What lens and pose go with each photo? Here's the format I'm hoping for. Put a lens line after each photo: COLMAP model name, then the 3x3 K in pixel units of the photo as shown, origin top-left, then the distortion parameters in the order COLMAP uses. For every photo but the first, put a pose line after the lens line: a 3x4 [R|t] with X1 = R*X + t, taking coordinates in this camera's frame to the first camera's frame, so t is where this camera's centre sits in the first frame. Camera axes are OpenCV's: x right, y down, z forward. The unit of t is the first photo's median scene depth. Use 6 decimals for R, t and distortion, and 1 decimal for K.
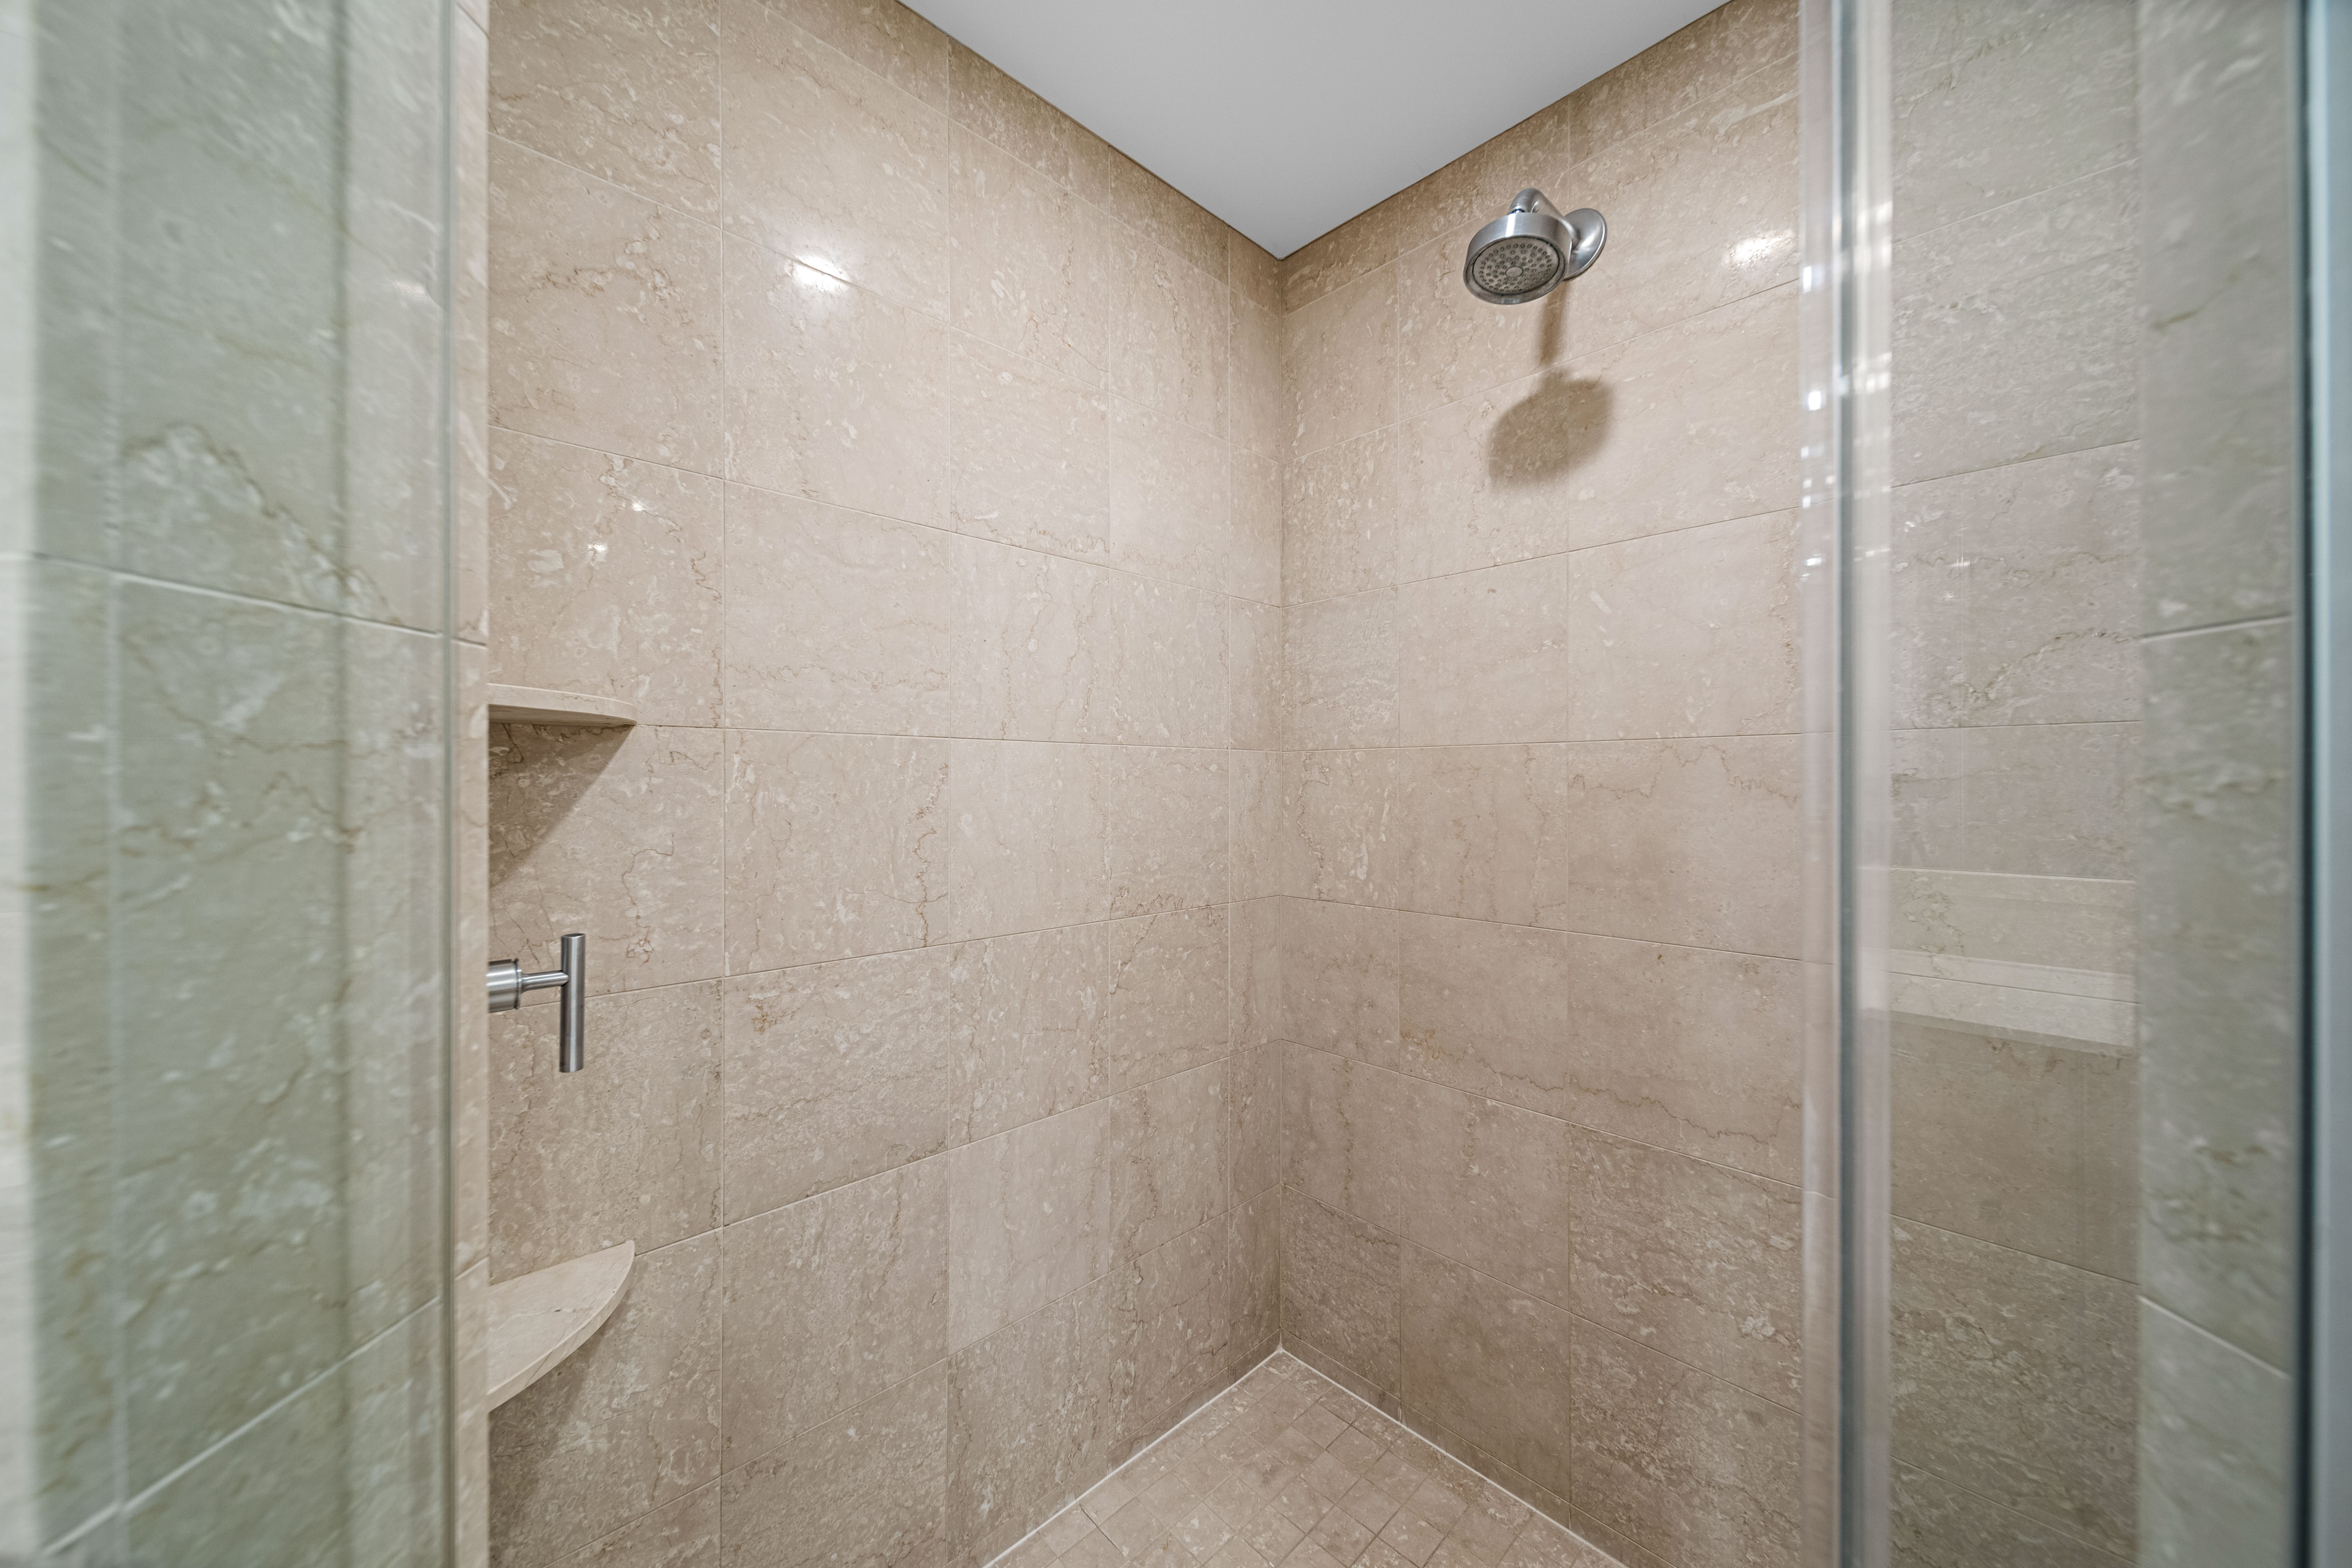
lens RADIAL K [[837.0, 0, 1177.2], [0, 837.0, 783.6], [0, 0, 1]] dist [-0.003308, -0.000157]
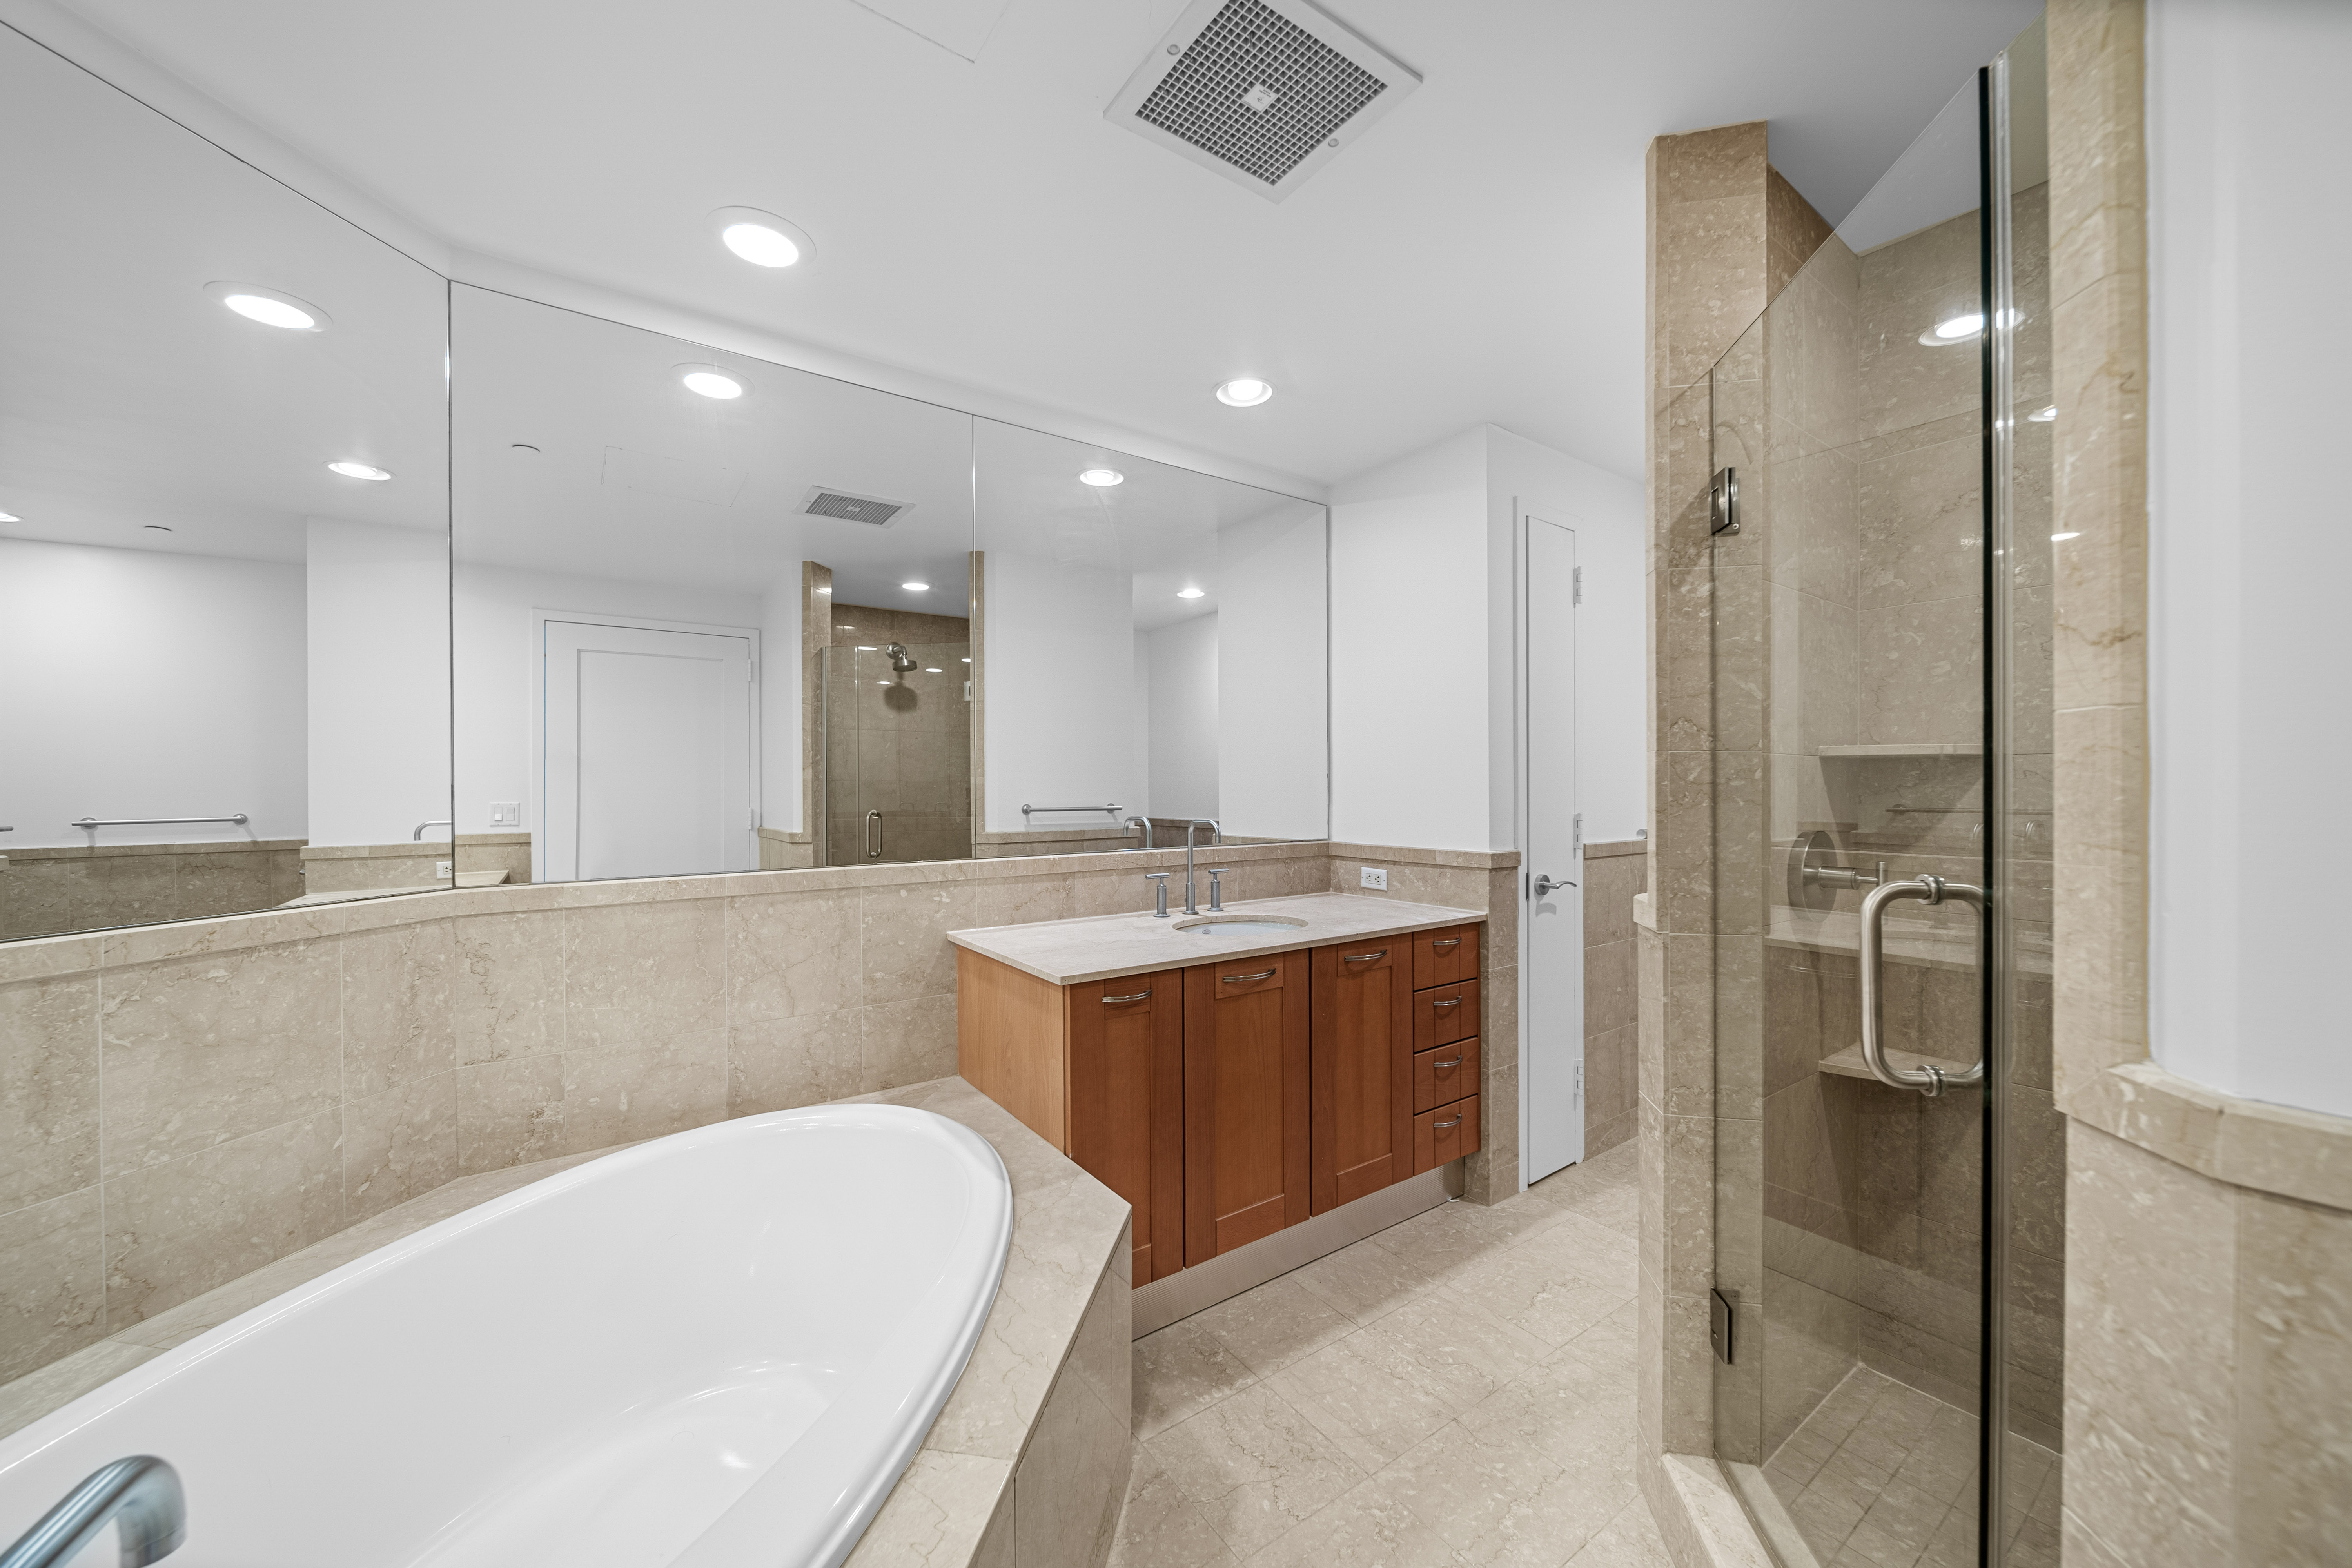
lens RADIAL K [[861.8, 0, 1181.2], [0, 861.8, 788.7], [0, 0, 1]] dist [-0.000708, -0.000084]
pose [[-0.135747, 0.001341, -0.990743, 1.334184], [0.002302, 0.999997, 0.001039, -0.010270], [0.990741, -0.002139, -0.135750, -0.382879]]
